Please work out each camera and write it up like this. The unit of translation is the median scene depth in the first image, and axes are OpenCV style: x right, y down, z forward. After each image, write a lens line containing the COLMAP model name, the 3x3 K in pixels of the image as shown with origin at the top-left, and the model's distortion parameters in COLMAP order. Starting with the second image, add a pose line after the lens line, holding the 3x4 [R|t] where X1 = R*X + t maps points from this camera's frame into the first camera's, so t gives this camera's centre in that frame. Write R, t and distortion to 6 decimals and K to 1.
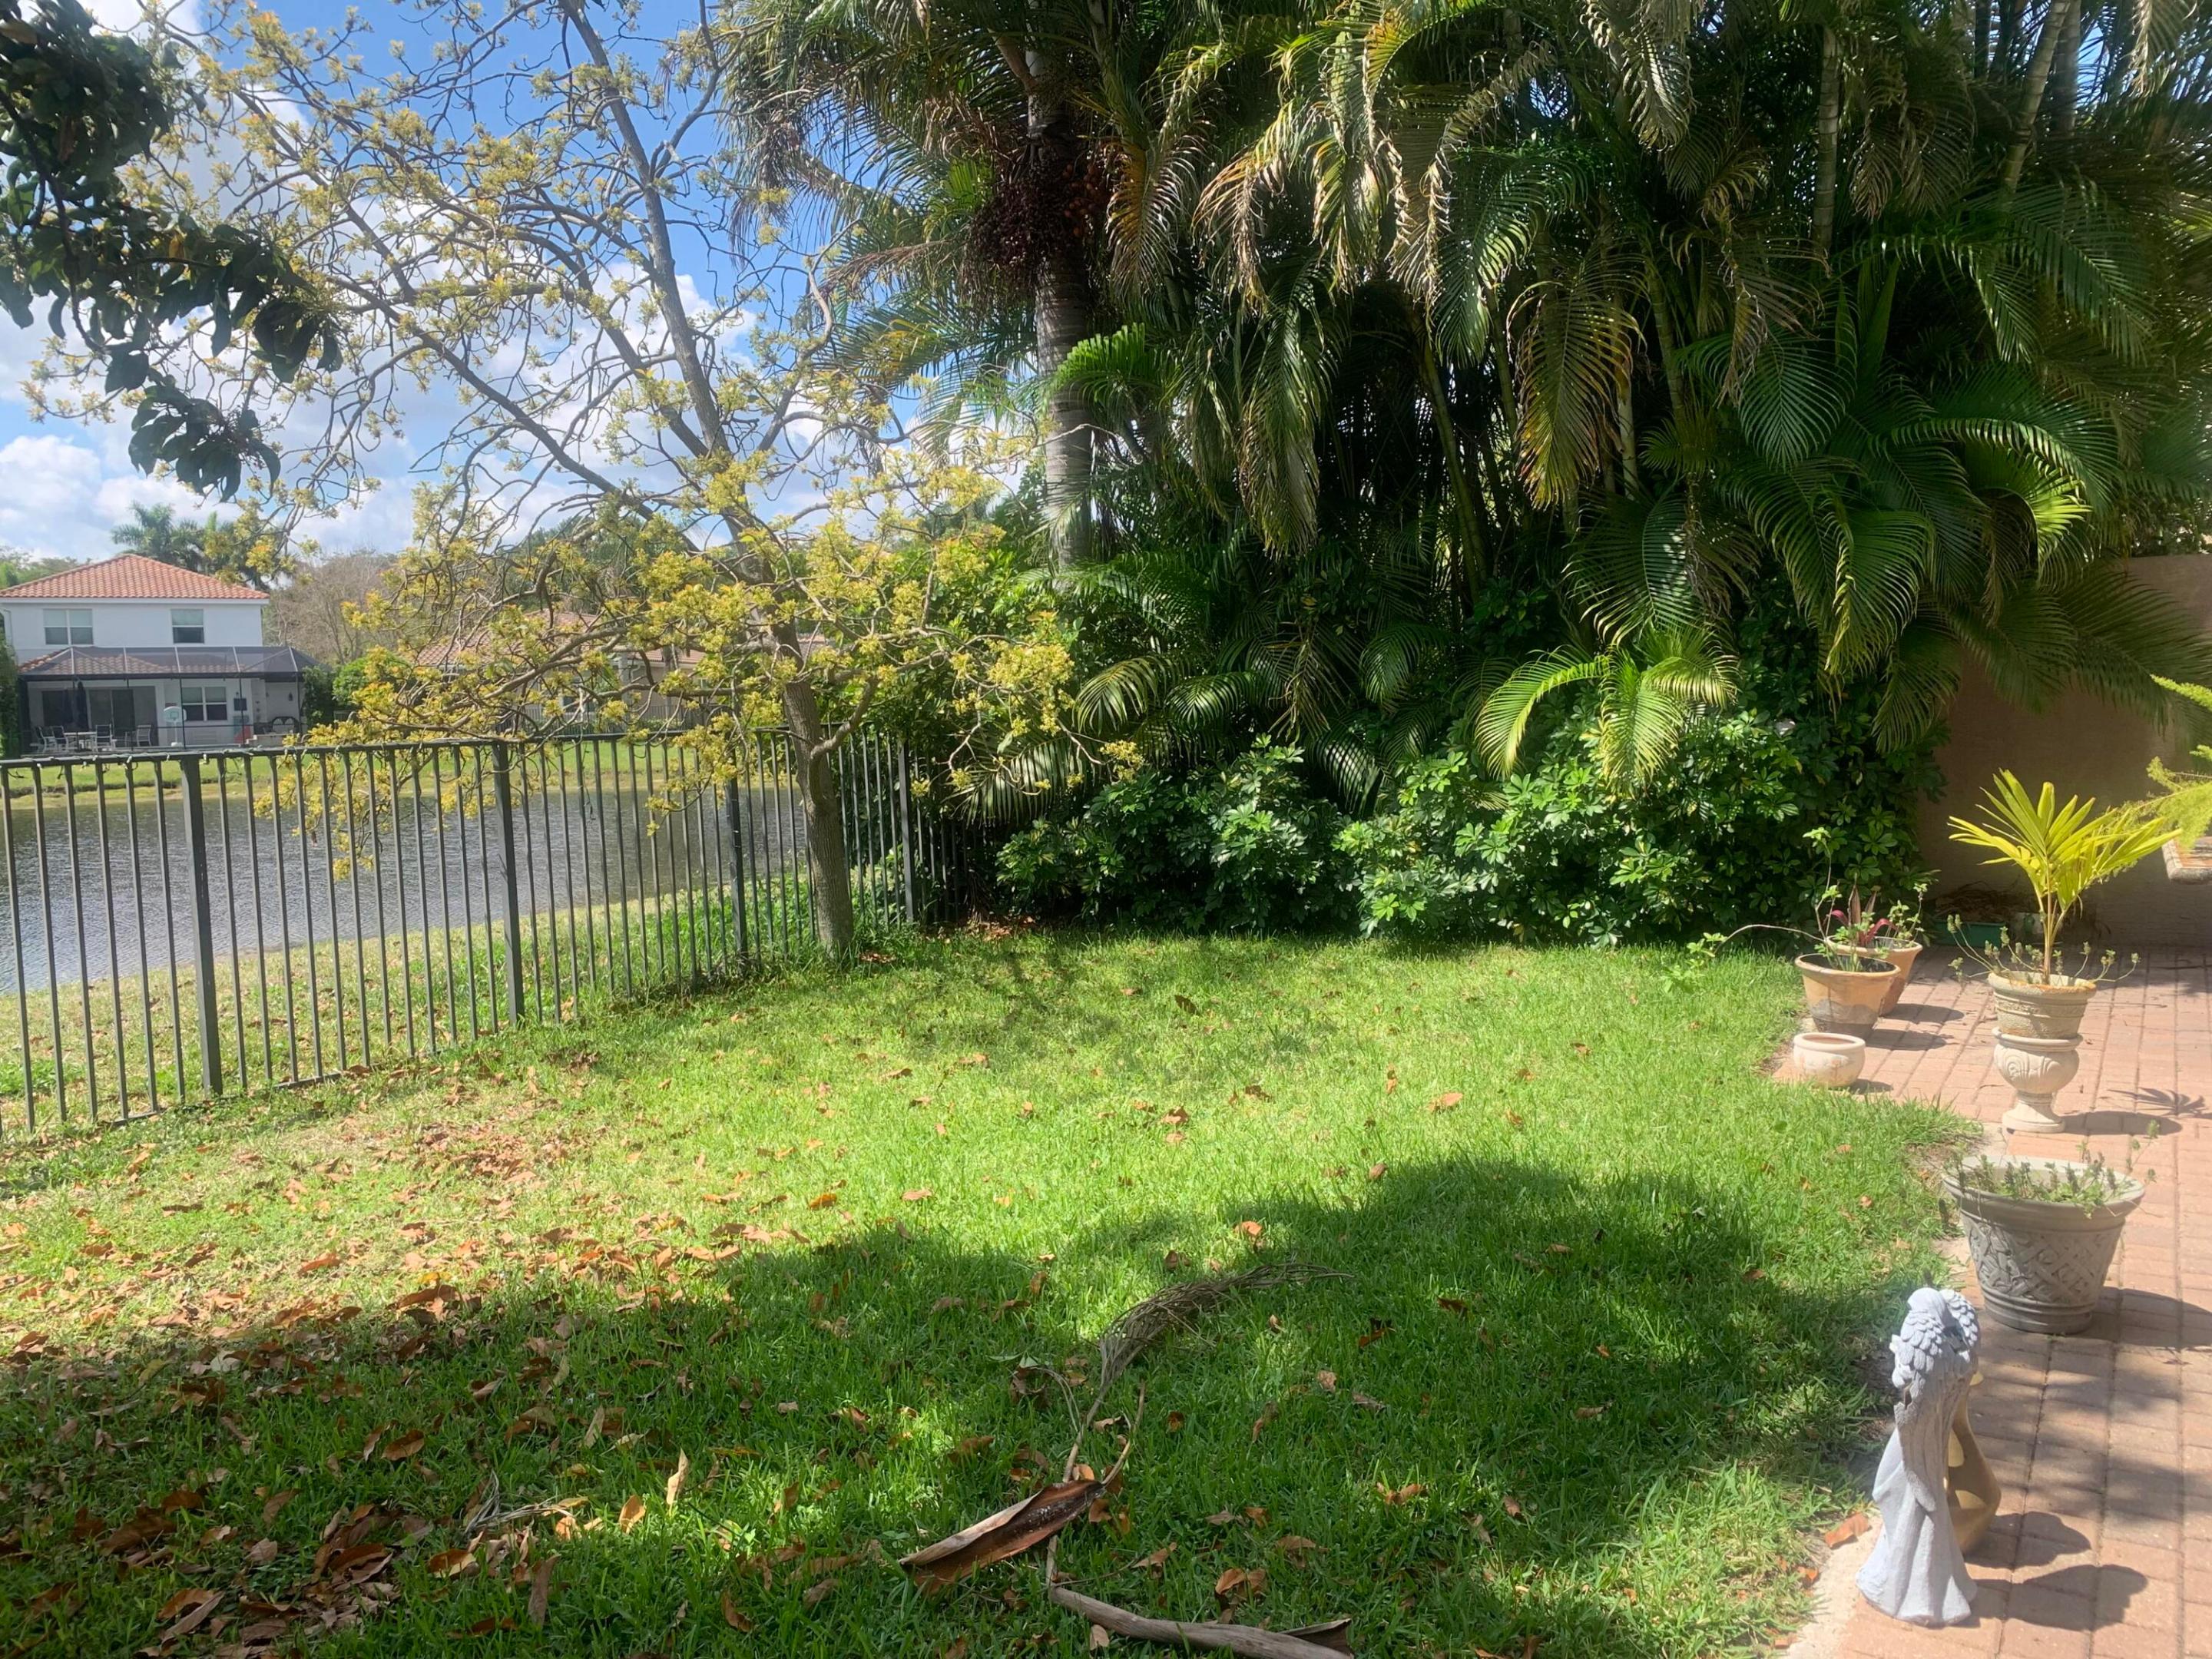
lens RADIAL K [[1666.3, 0, 1106.6], [0, 1666.3, 836.7], [0, 0, 1]] dist [-0.004953, 0.004058]
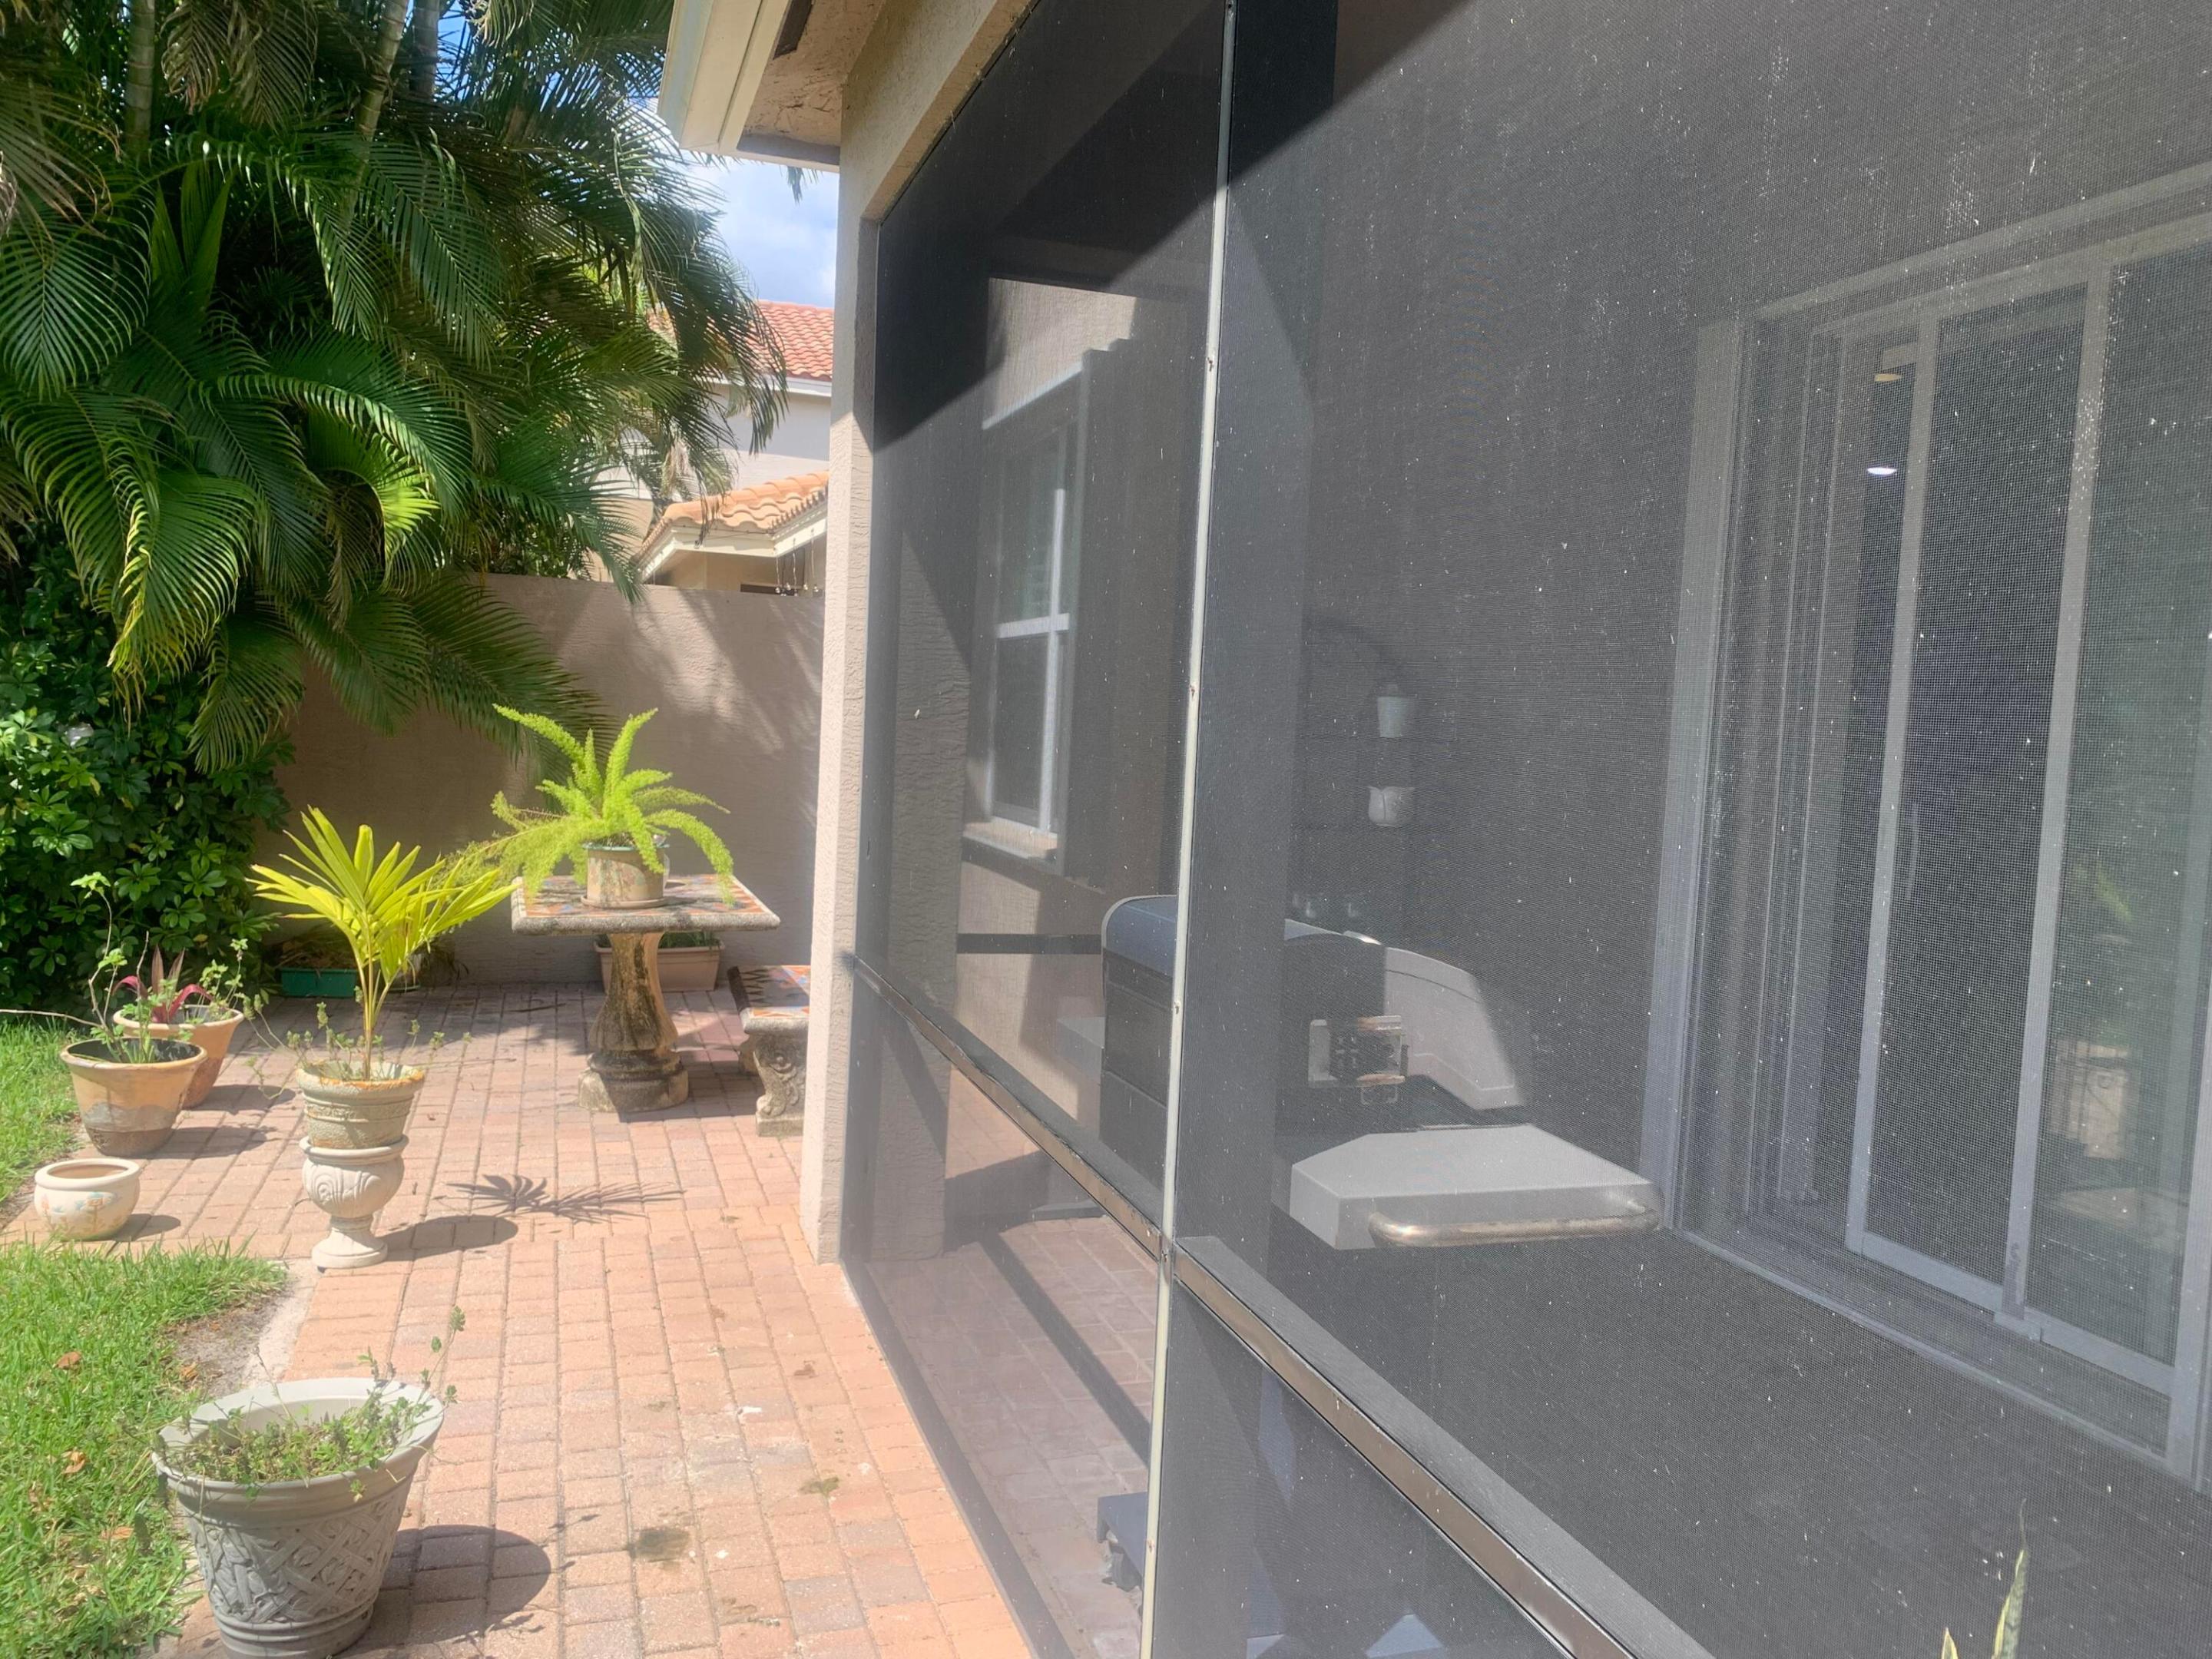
lens RADIAL K [[1666.3, 0, 1106.6], [0, 1666.3, 836.7], [0, 0, 1]] dist [-0.004953, 0.004058]
pose [[0.629181, 0.003631, 0.777250, 0.130023], [-0.001291, 0.999993, -0.003627, -0.019338], [-0.777258, 0.001278, 0.629181, 0.171848]]
